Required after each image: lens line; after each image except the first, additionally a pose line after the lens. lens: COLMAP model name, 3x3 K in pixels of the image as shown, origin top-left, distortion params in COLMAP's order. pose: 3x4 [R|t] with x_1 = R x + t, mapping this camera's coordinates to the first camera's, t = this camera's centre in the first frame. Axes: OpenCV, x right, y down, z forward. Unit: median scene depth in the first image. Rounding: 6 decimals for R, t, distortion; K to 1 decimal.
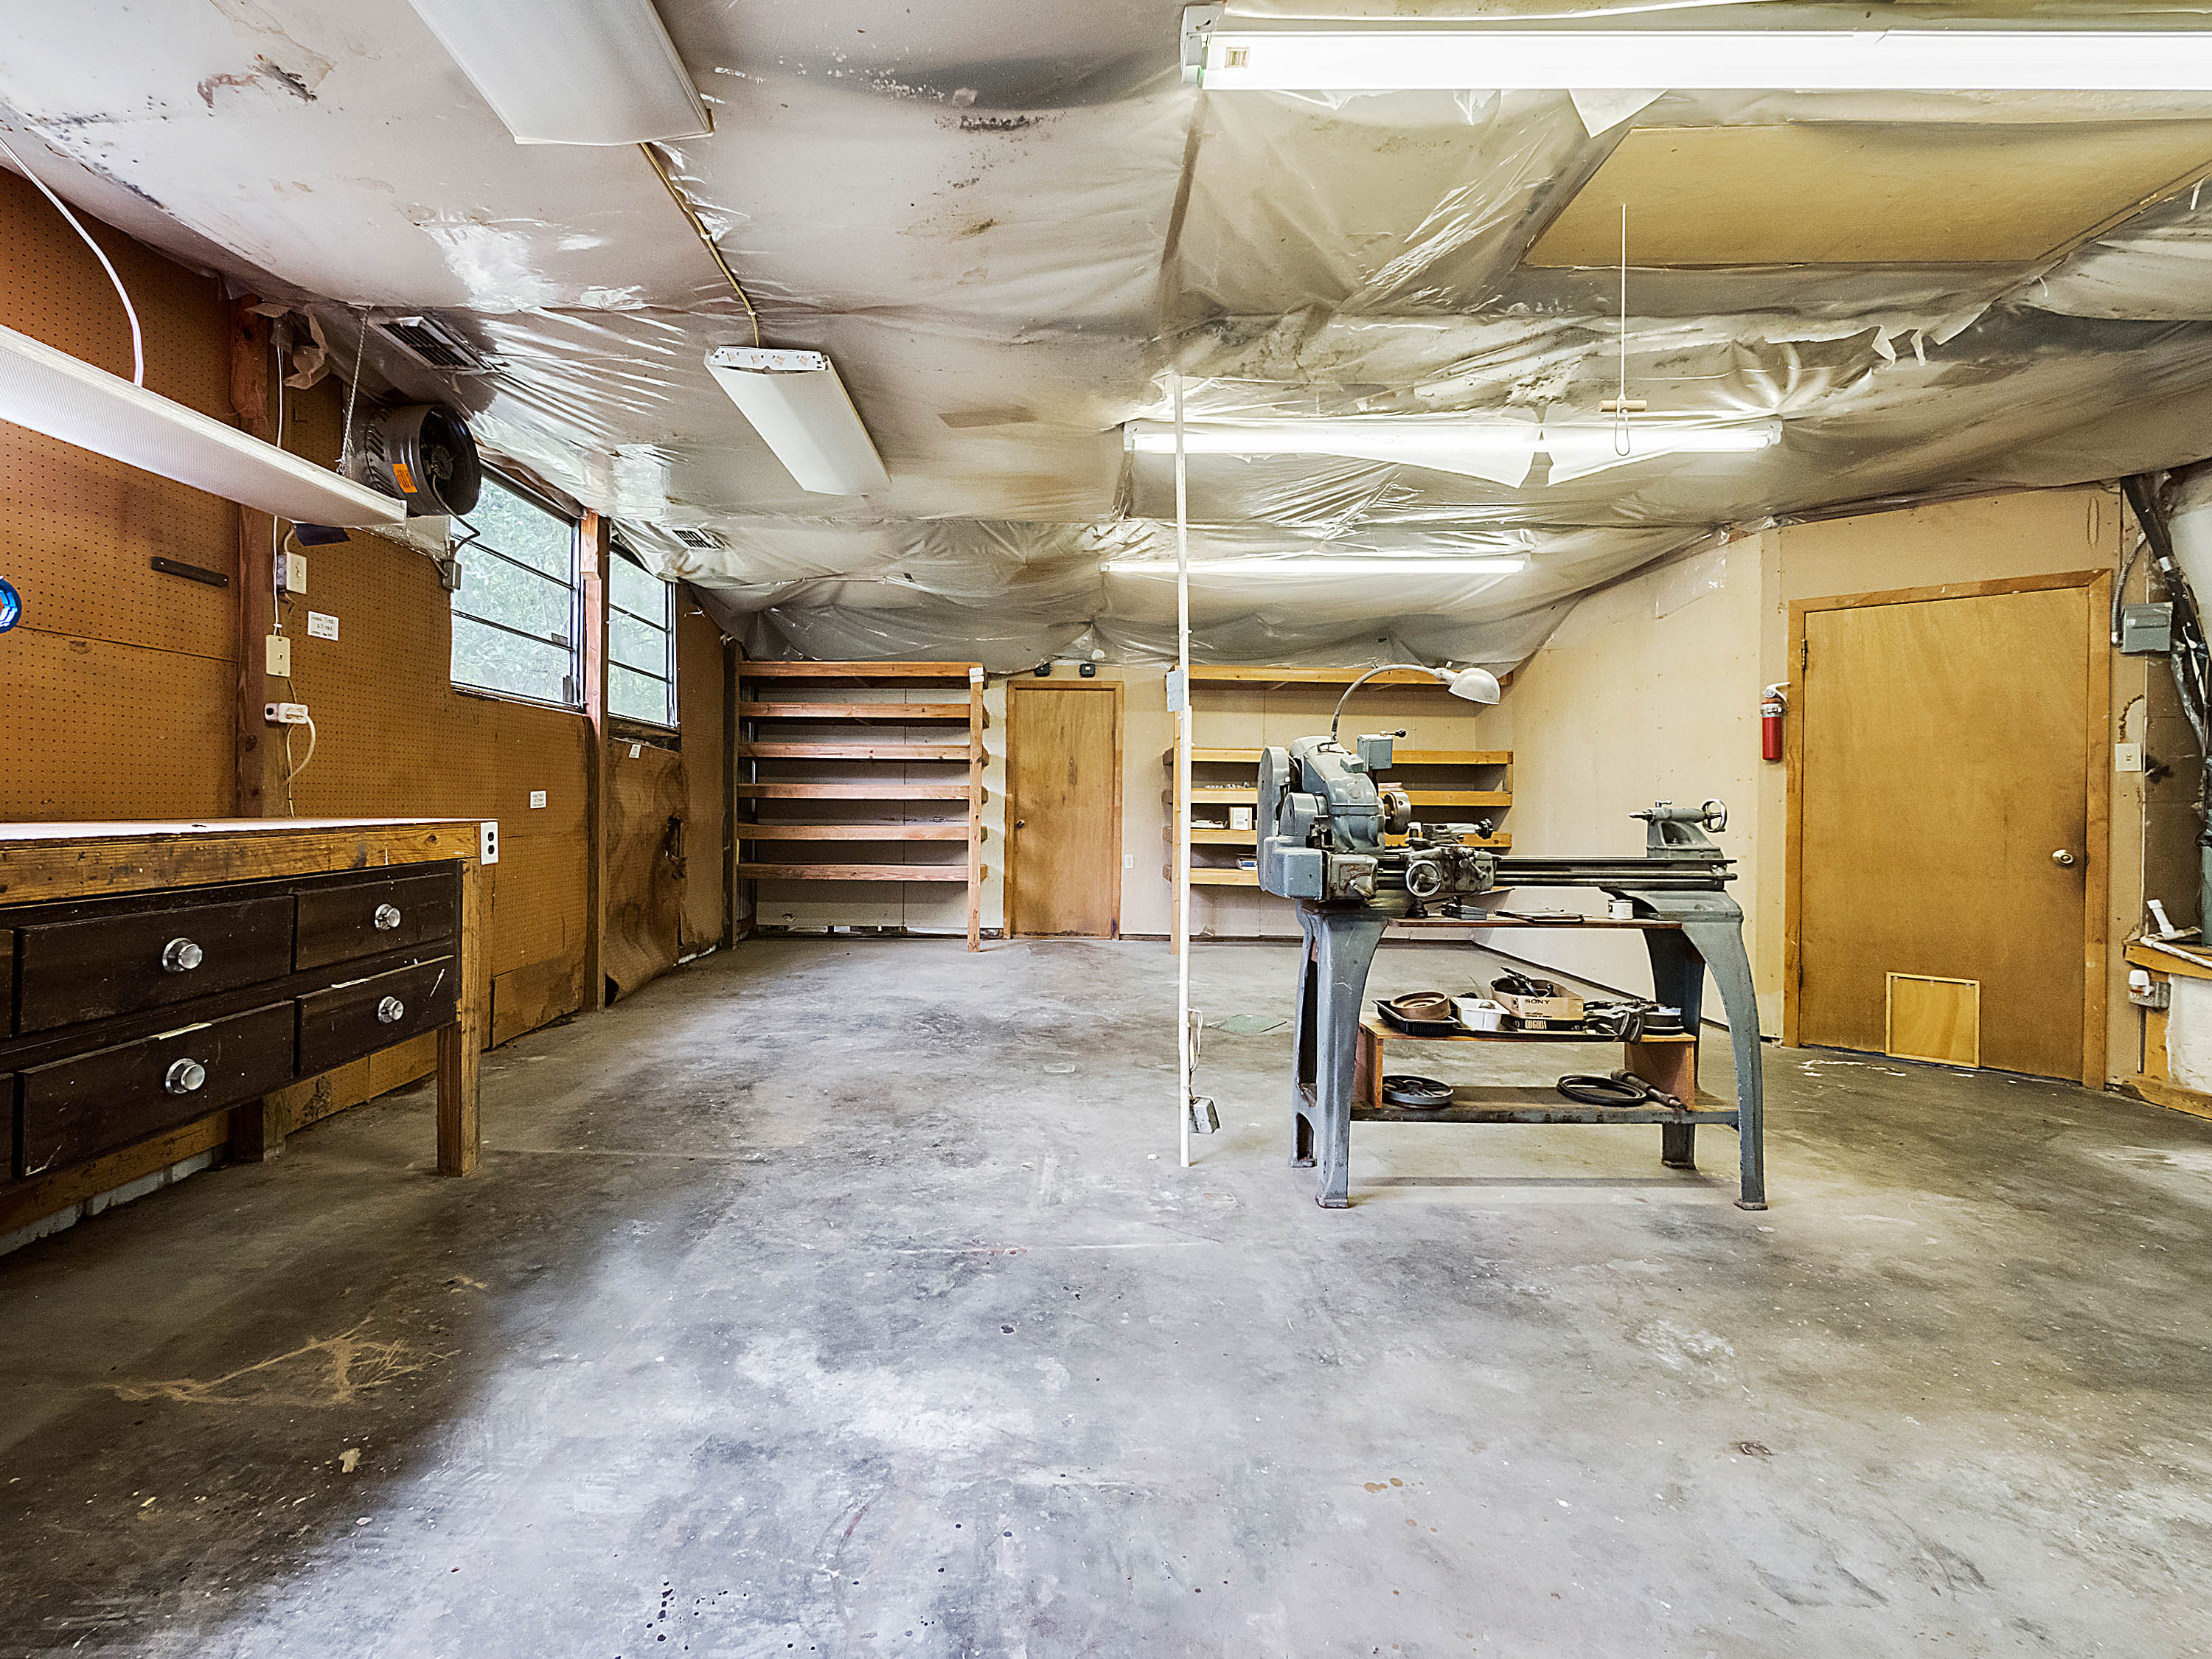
lens RADIAL K [[954.4, 0, 1106.6], [0, 954.4, 812.5], [0, 0, 1]] dist [-0.005296, 0.000141]
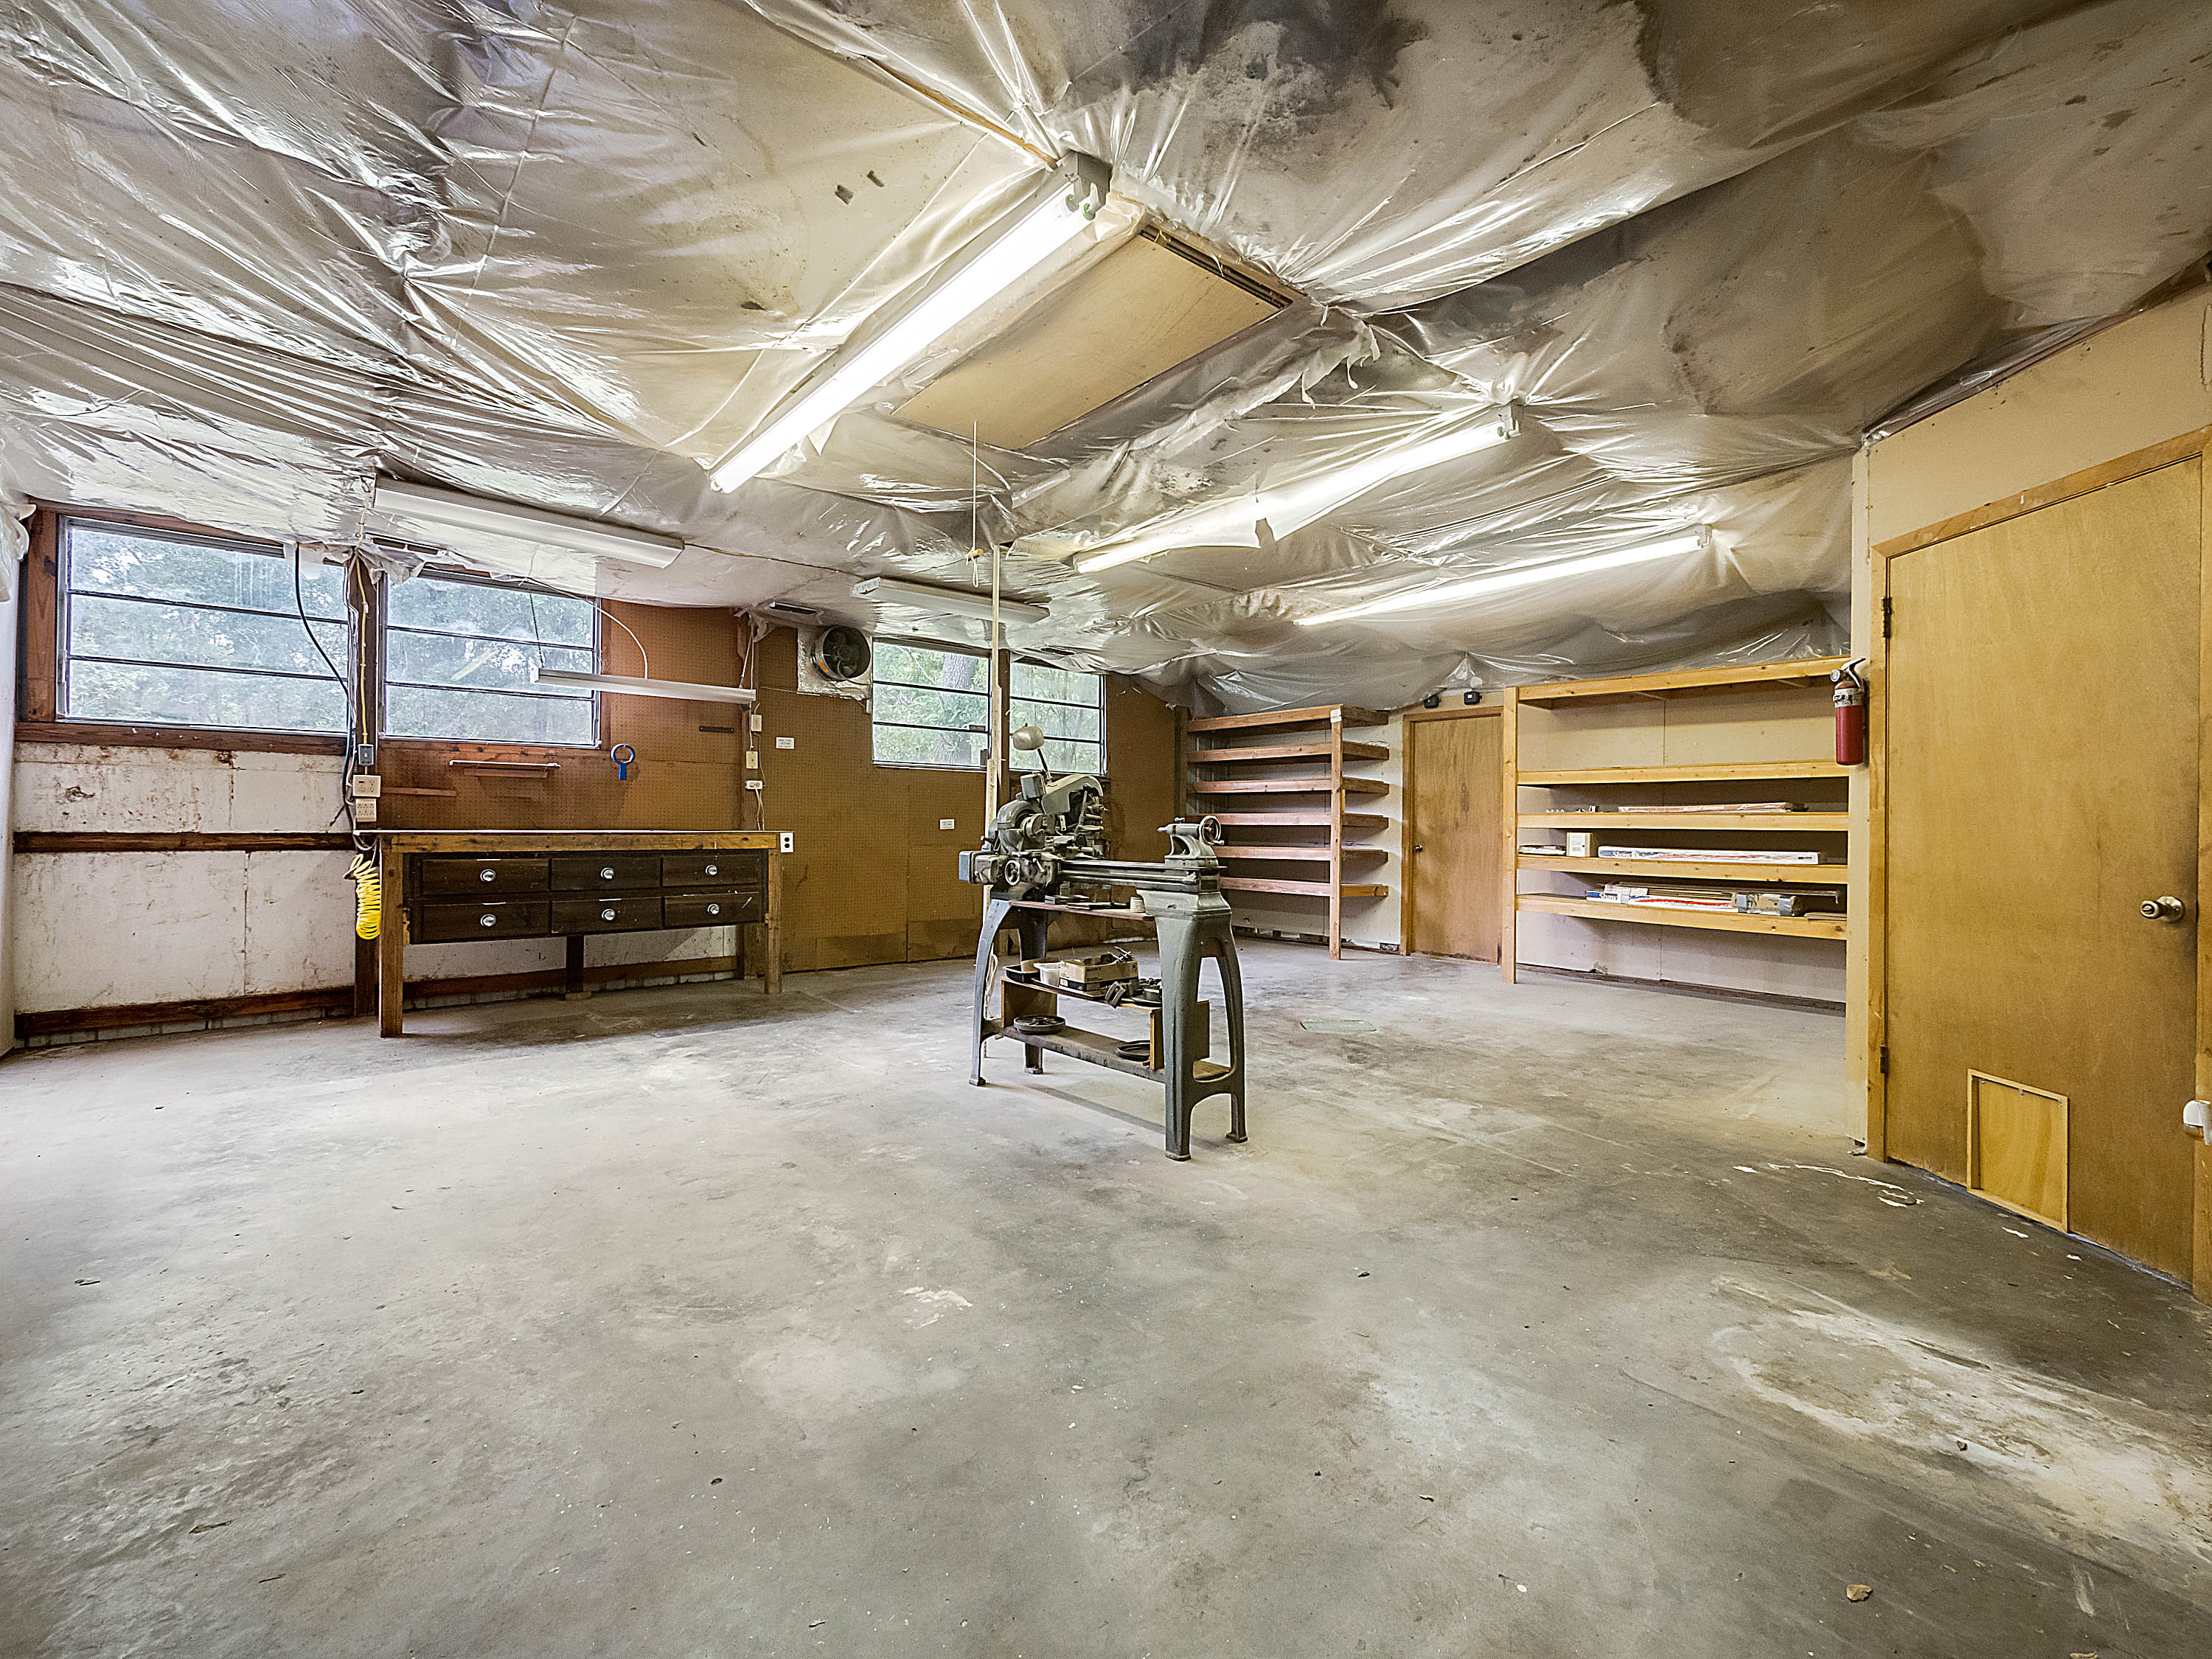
lens RADIAL K [[954.4, 0, 1115.4], [0, 954.4, 831.0], [0, 0, 1]] dist [-0.005296, 0.000141]
pose [[0.663318, 0.001738, -0.748336, 0.803969], [-0.011265, 0.999907, -0.007662, 0.007872], [0.748253, 0.013512, 0.663276, 0.075155]]
